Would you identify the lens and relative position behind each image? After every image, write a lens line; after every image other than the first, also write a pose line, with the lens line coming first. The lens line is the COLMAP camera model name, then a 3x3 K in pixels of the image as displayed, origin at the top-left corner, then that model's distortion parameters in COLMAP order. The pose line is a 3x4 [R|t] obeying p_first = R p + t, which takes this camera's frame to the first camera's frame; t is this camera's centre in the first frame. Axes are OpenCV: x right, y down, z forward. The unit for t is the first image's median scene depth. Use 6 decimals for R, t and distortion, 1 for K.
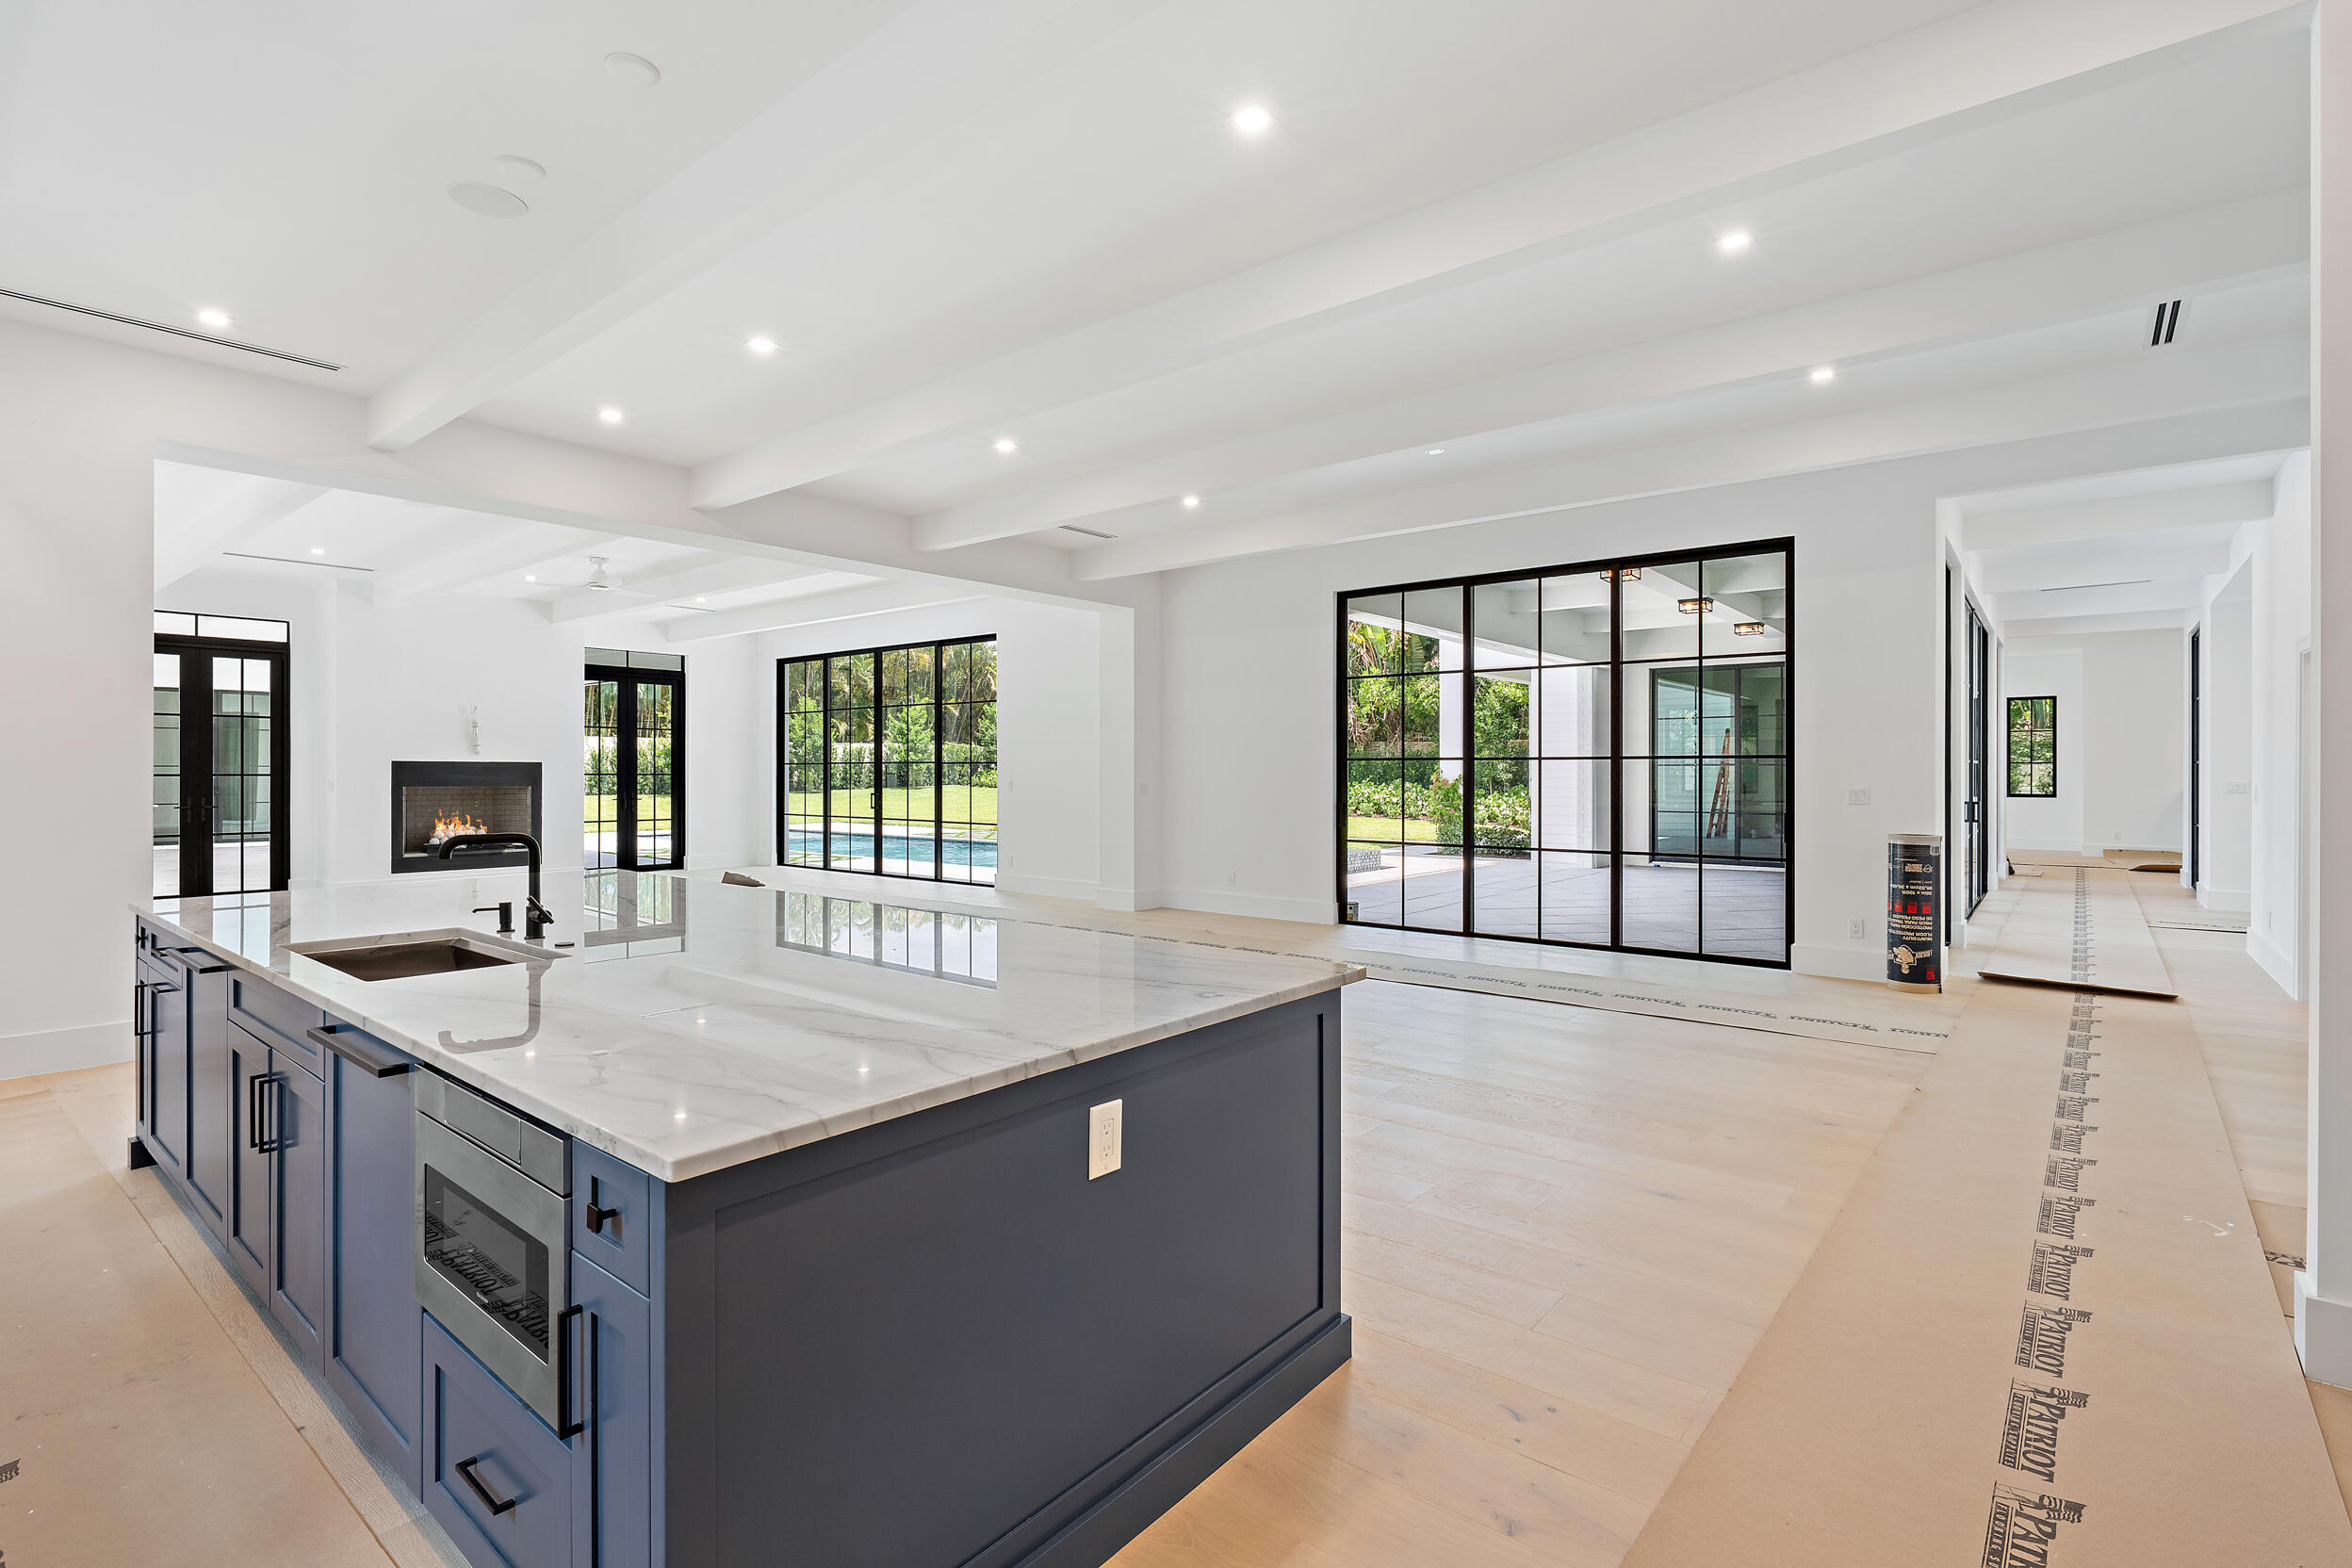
lens RADIAL K [[1118.0, 0, 1185.1], [0, 1118.0, 770.0], [0, 0, 1]] dist [-0.001717, -0.001864]
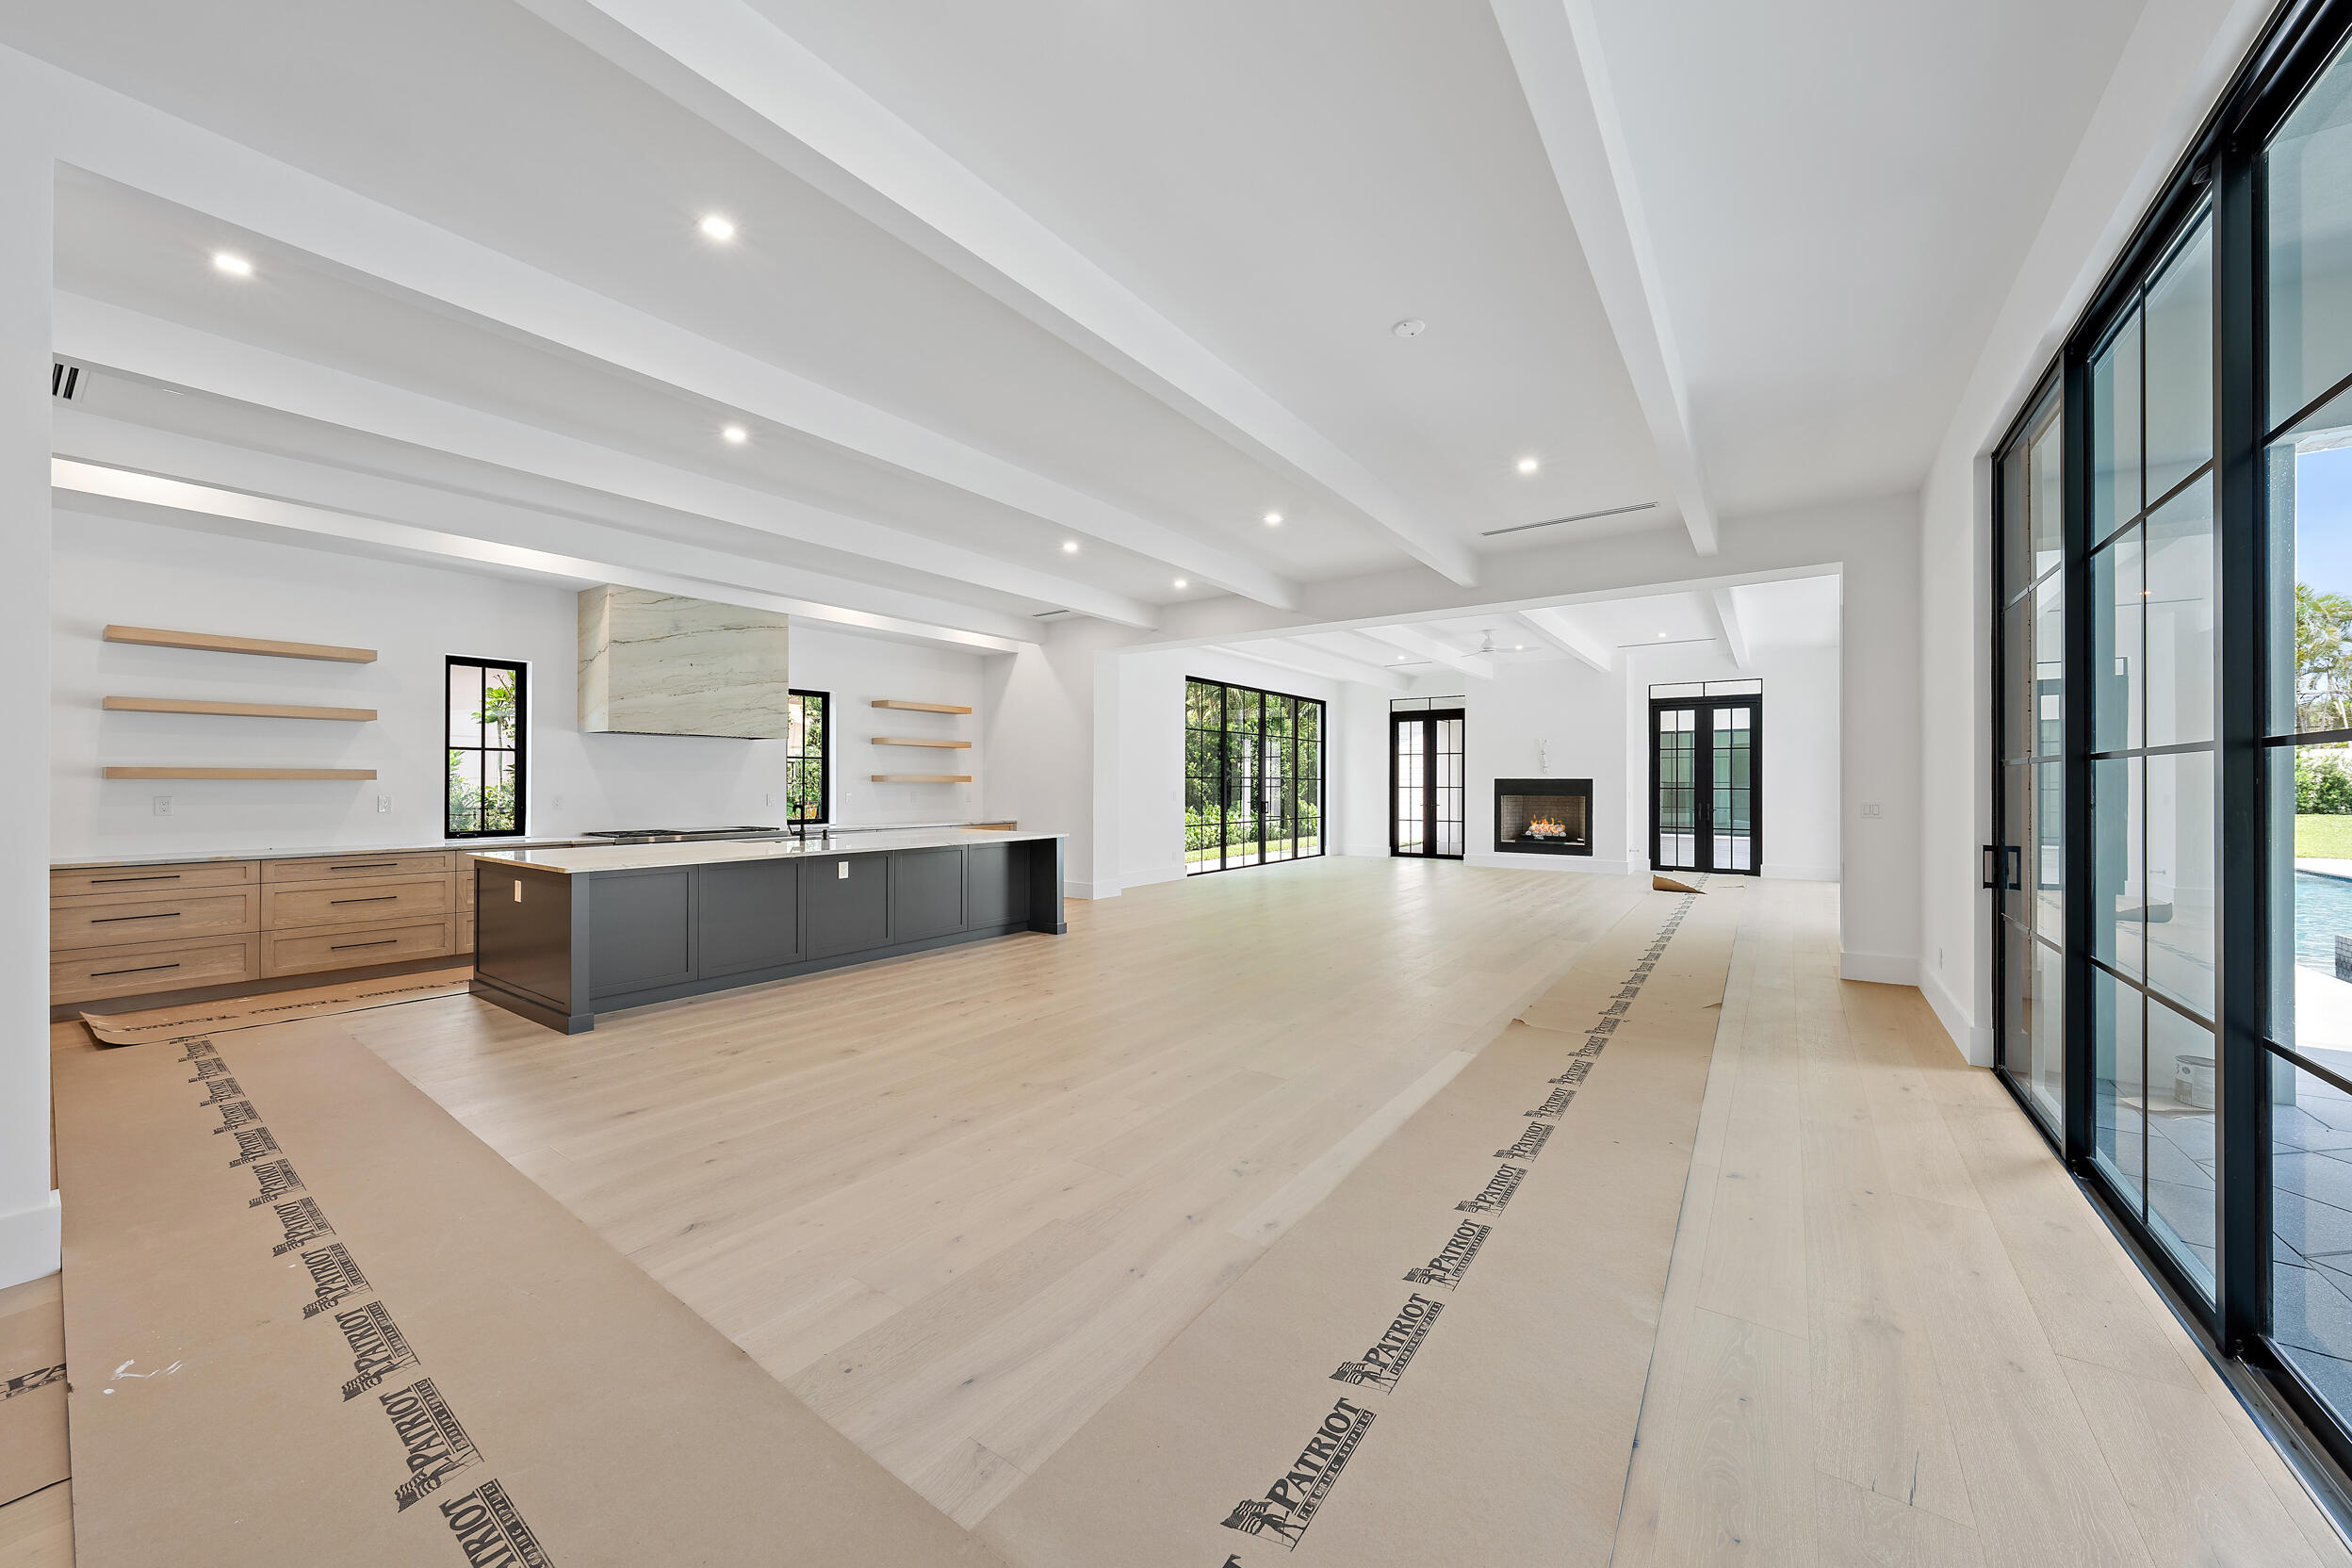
lens RADIAL K [[843.1, 0, 1161.0], [0, 843.1, 786.0], [0, 0, 1]] dist [-0.010540, 0.000174]
pose [[0.053668, 0.000757, -0.998559, 0.359350], [-0.000976, 0.999999, 0.000706, 0.001099], [0.998558, 0.000936, 0.053669, 0.393399]]
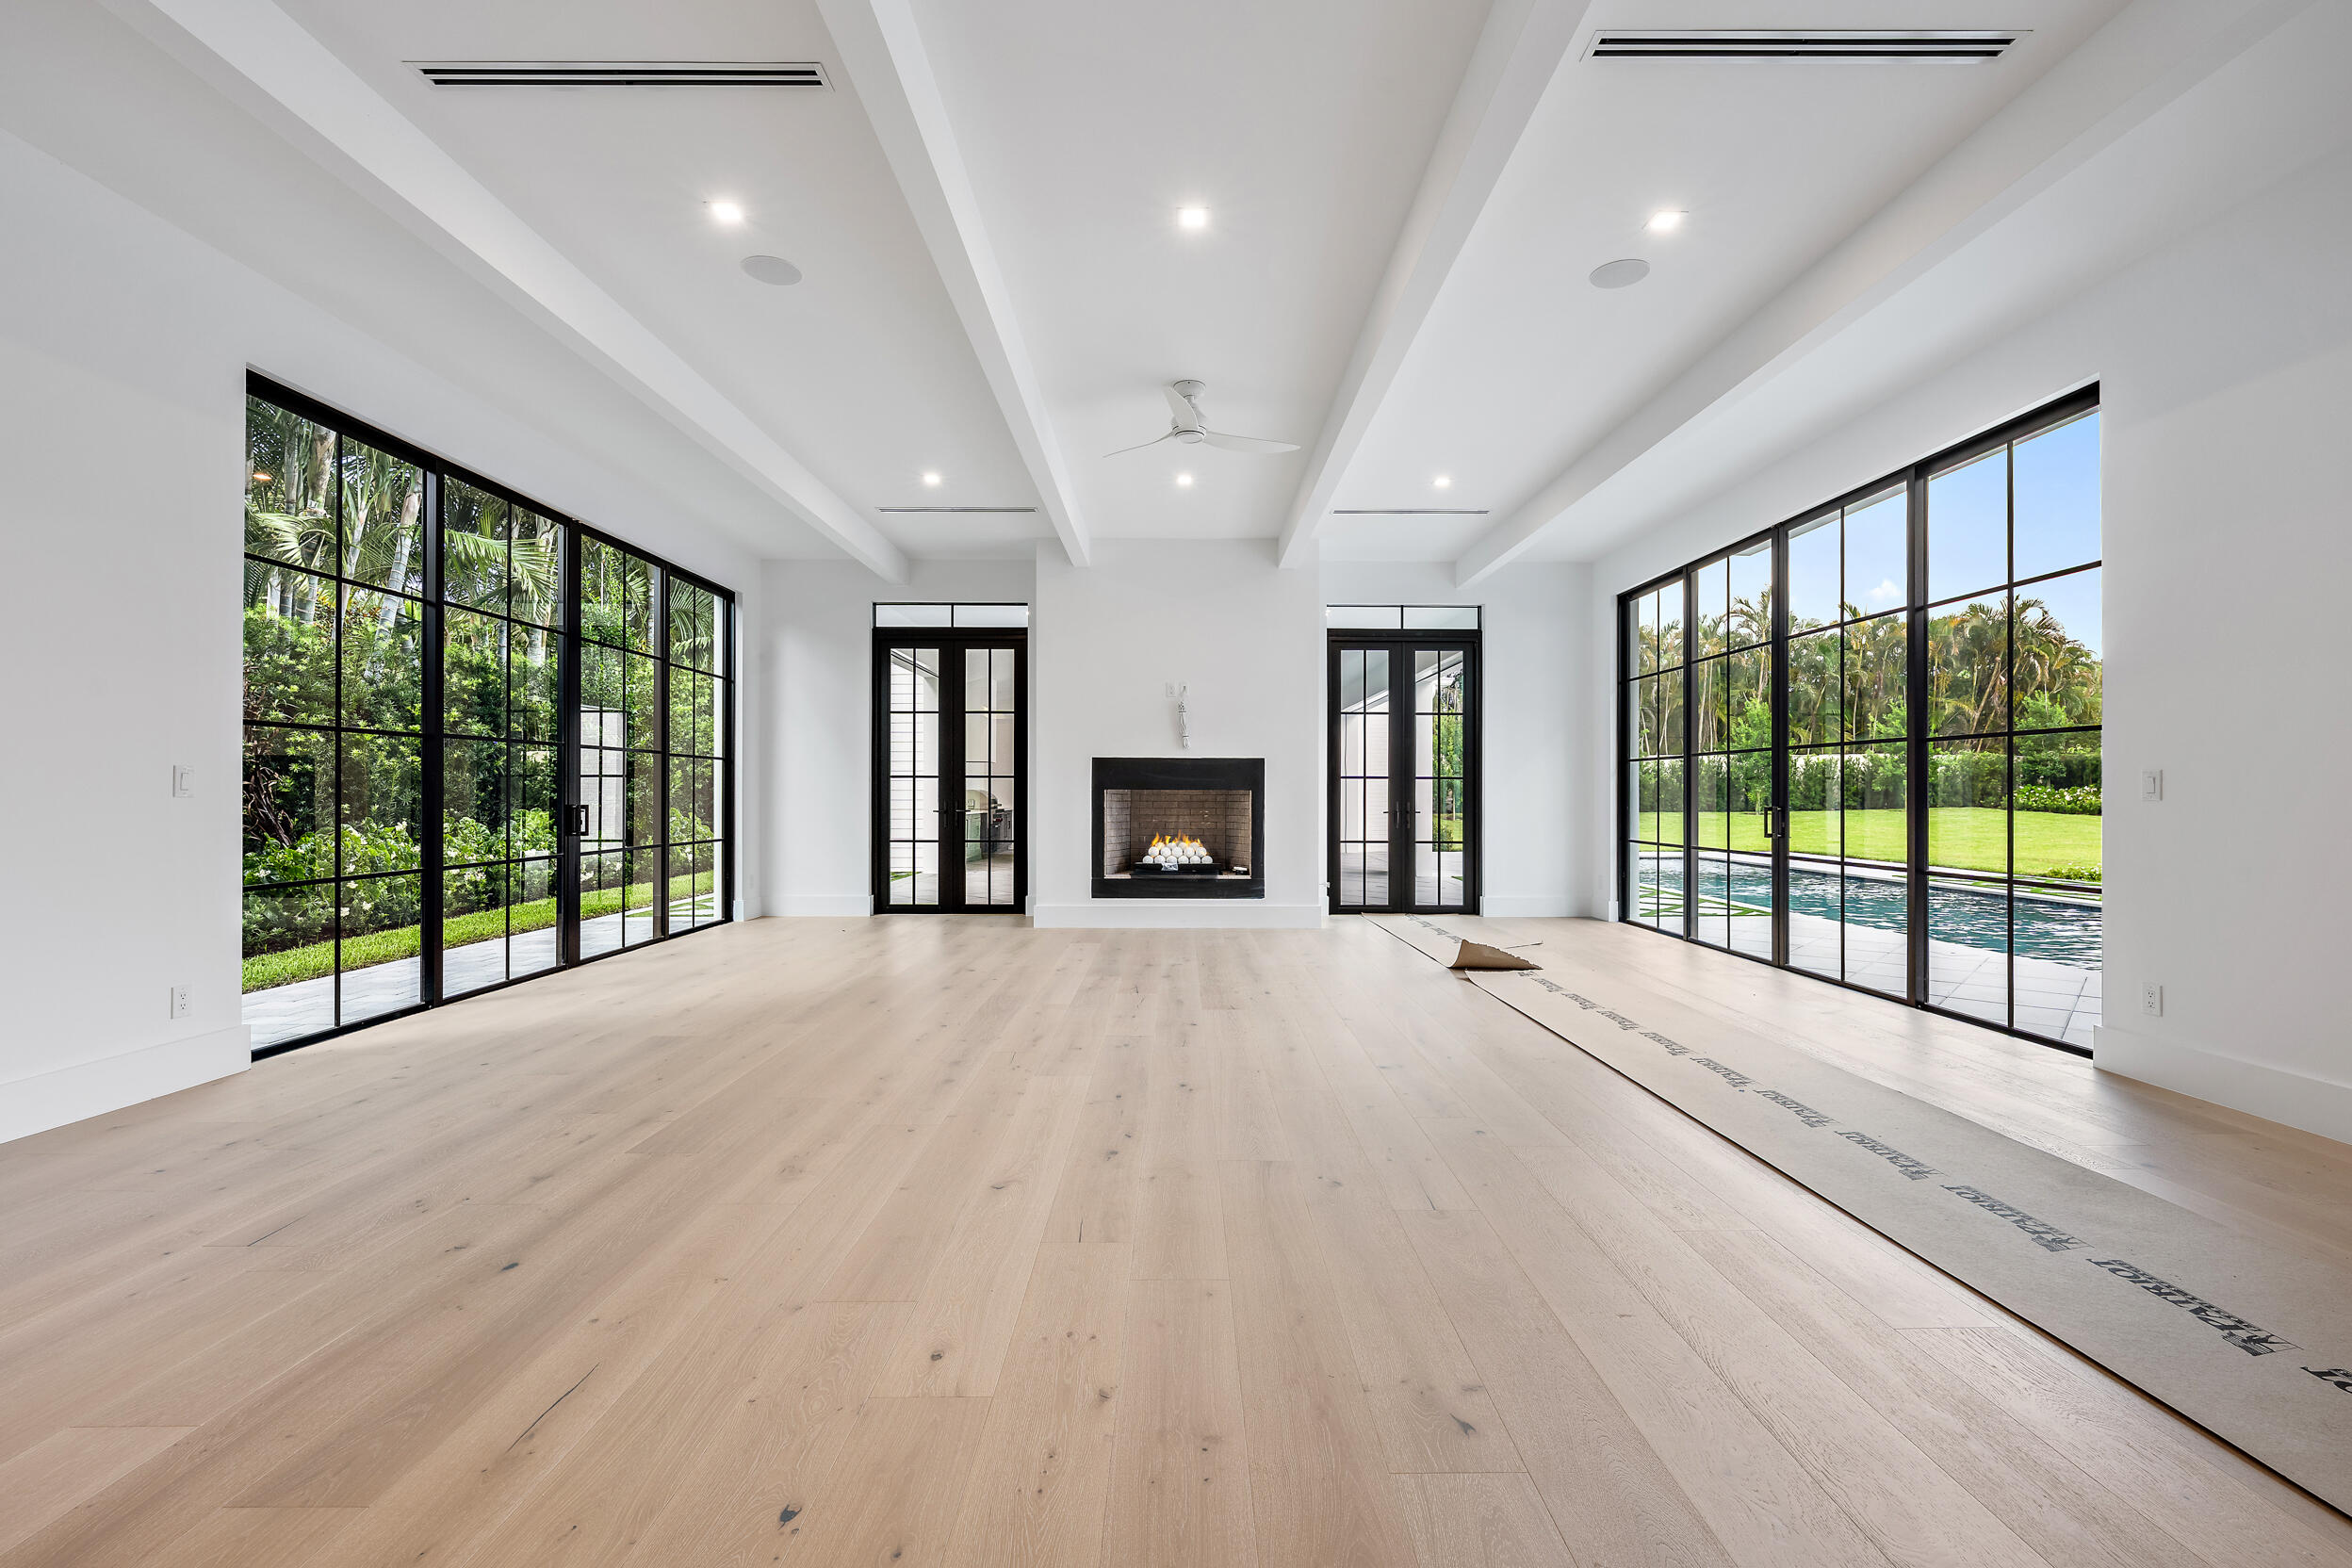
lens RADIAL K [[1010.4, 0, 1186.9], [0, 1010.4, 778.7], [0, 0, 1]] dist [-0.001790, -0.000042]
pose [[0.643202, -0.011307, -0.765613, -0.091572], [-0.001575, 0.999869, -0.016090, 0.015432], [0.765695, 0.011555, 0.643100, 0.485188]]
